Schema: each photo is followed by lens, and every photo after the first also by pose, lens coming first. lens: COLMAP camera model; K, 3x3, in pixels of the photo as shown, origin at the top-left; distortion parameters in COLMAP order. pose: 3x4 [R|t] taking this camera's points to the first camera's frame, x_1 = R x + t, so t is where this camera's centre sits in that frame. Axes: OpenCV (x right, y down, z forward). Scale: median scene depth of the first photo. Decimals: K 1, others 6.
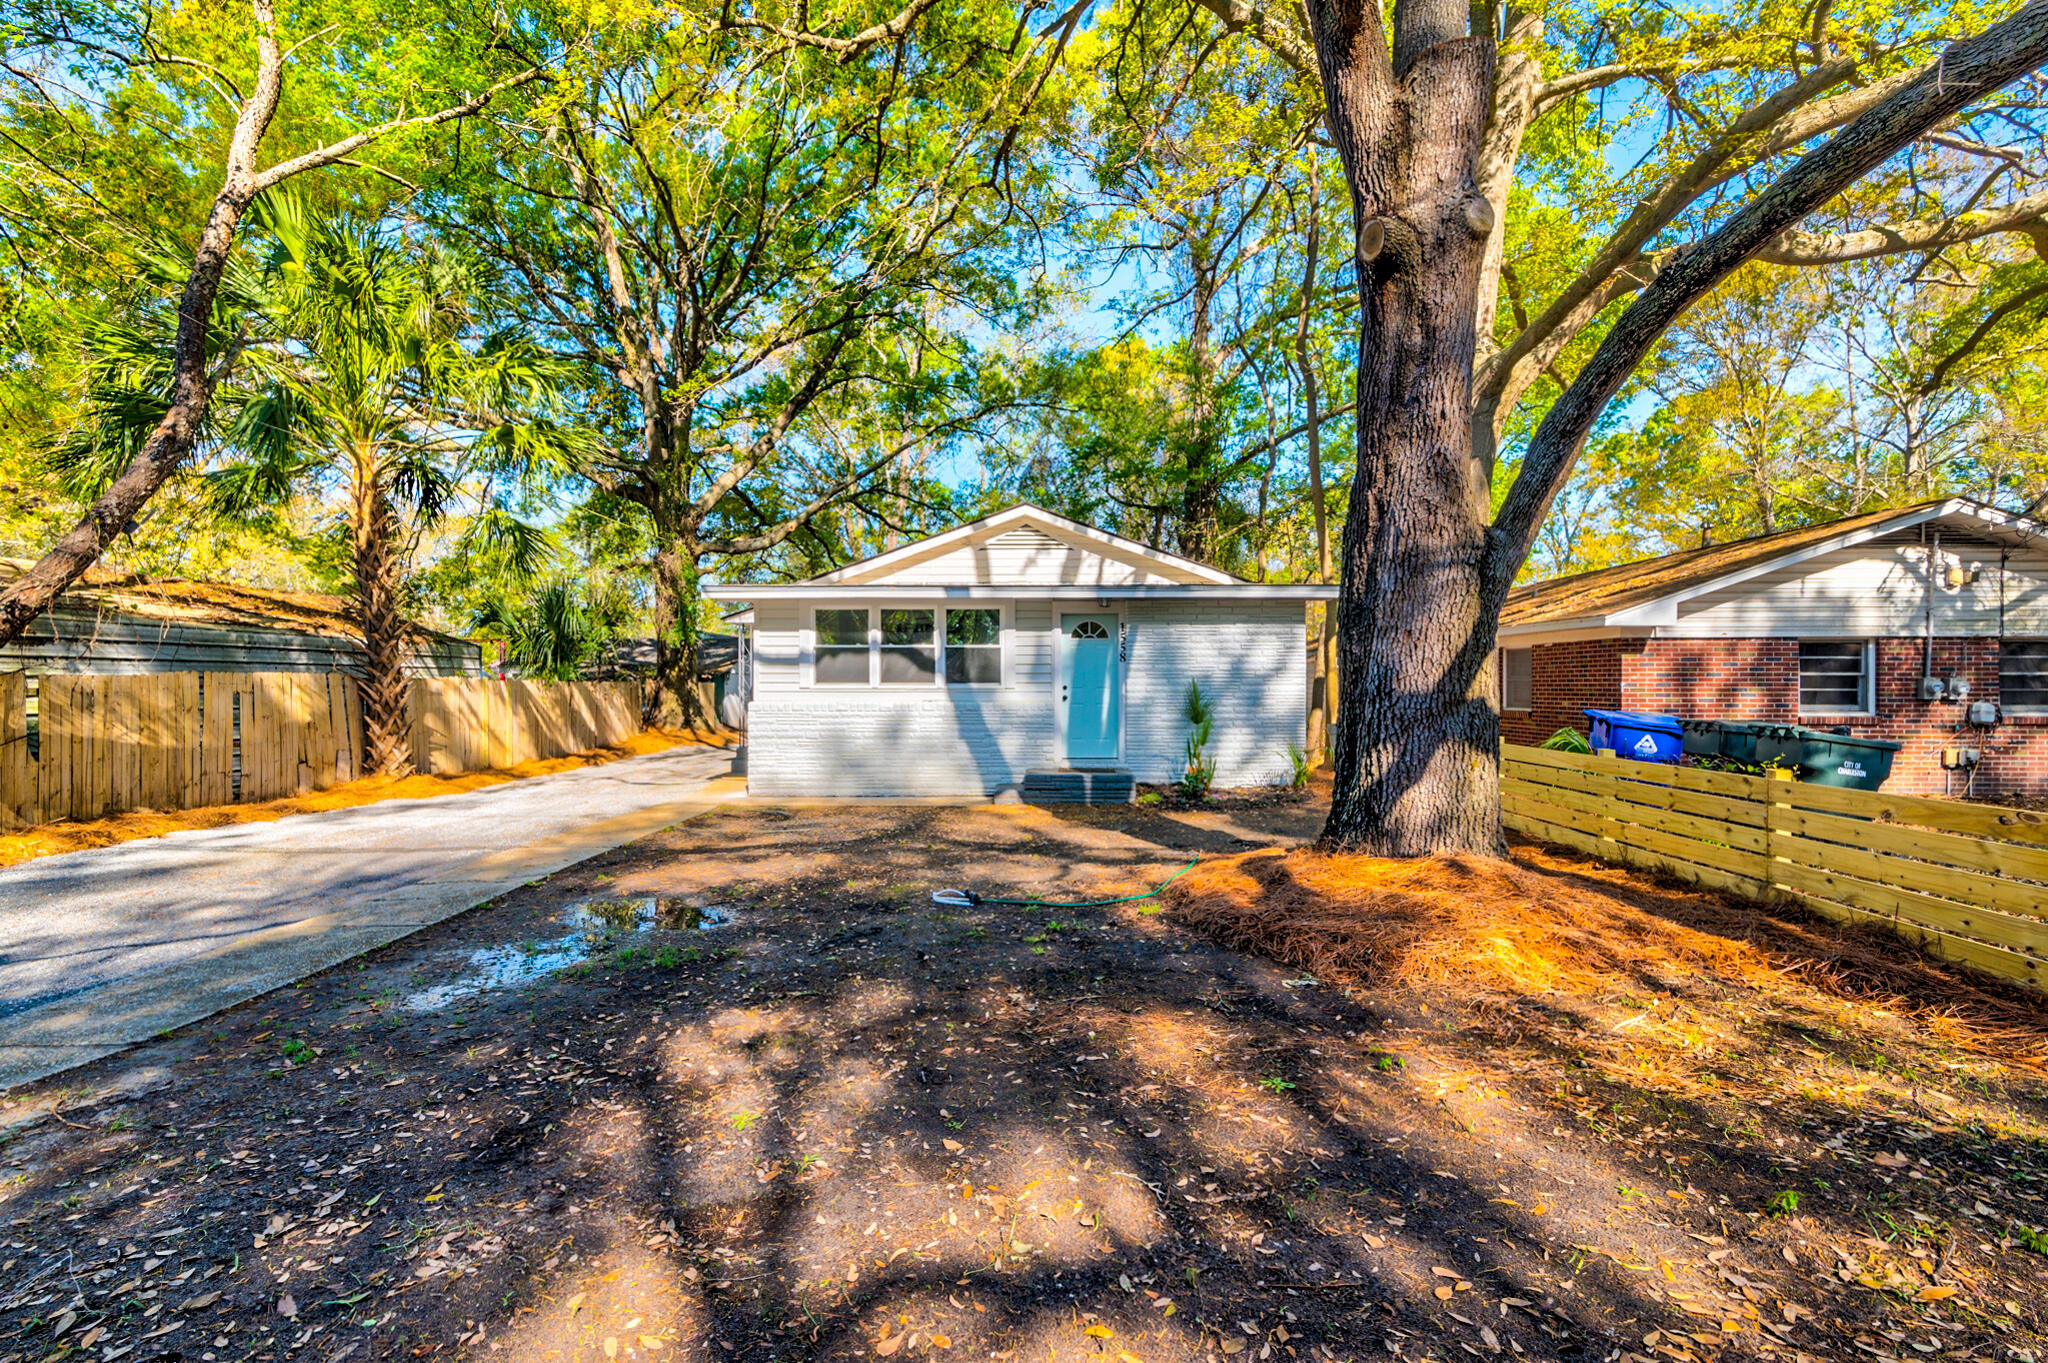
lens RADIAL K [[938.3, 0, 1031.3], [0, 938.3, 685.6], [0, 0, 1]] dist [0.015181, -0.000347]
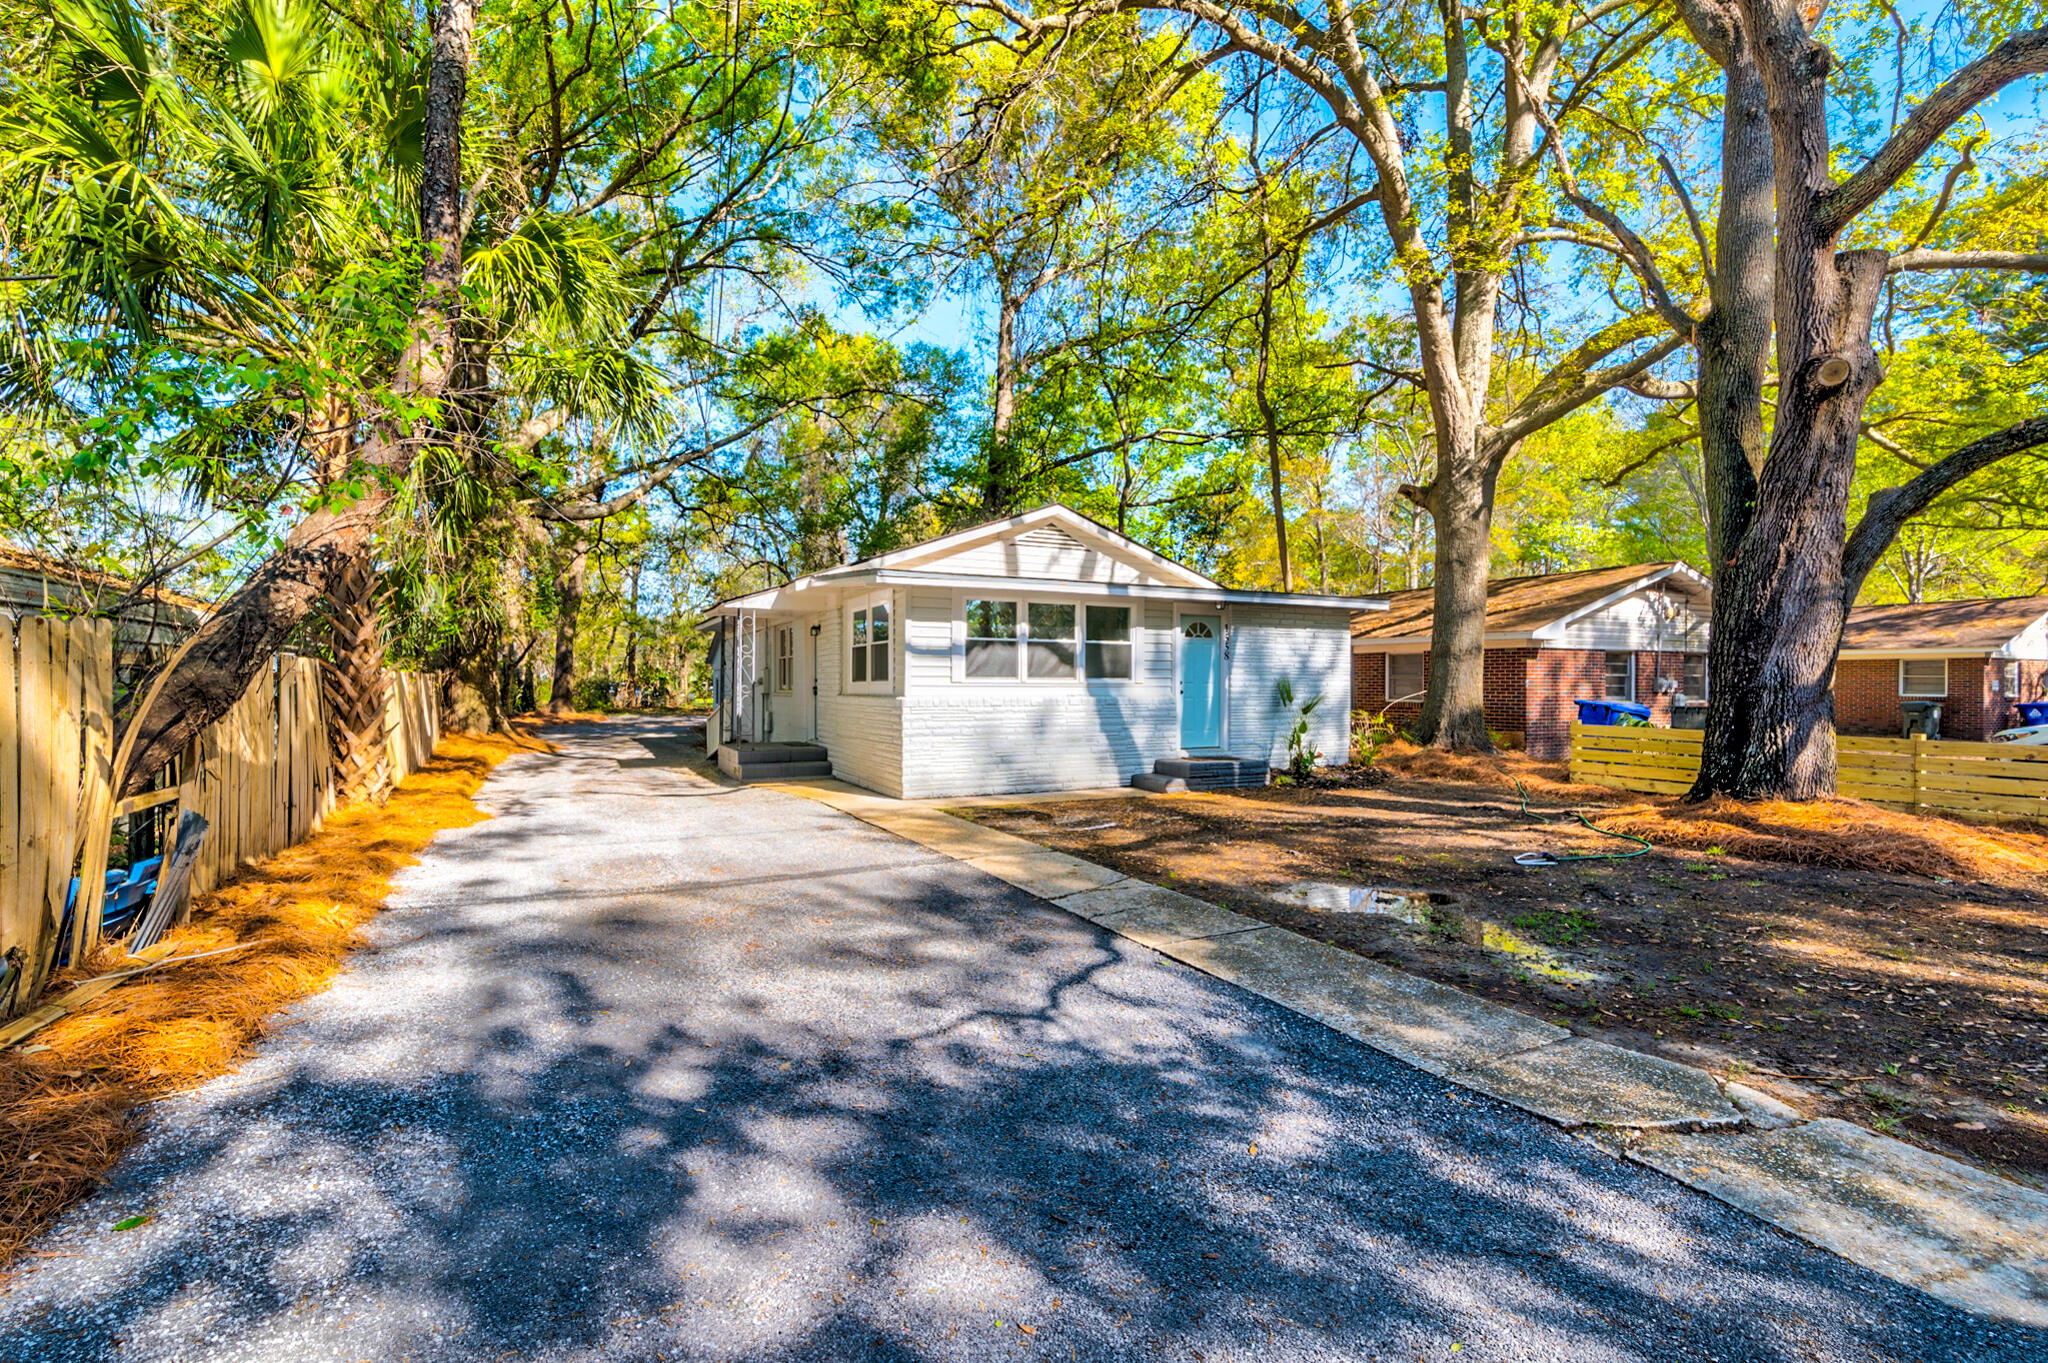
lens RADIAL K [[938.3, 0, 1031.3], [0, 938.3, 685.6], [0, 0, 1]] dist [0.015181, -0.000347]
pose [[0.883868, 0.001500, 0.467734, -0.619664], [-0.003387, 0.999989, 0.003193, 0.003014], [-0.467724, -0.004406, 0.883864, 0.126920]]
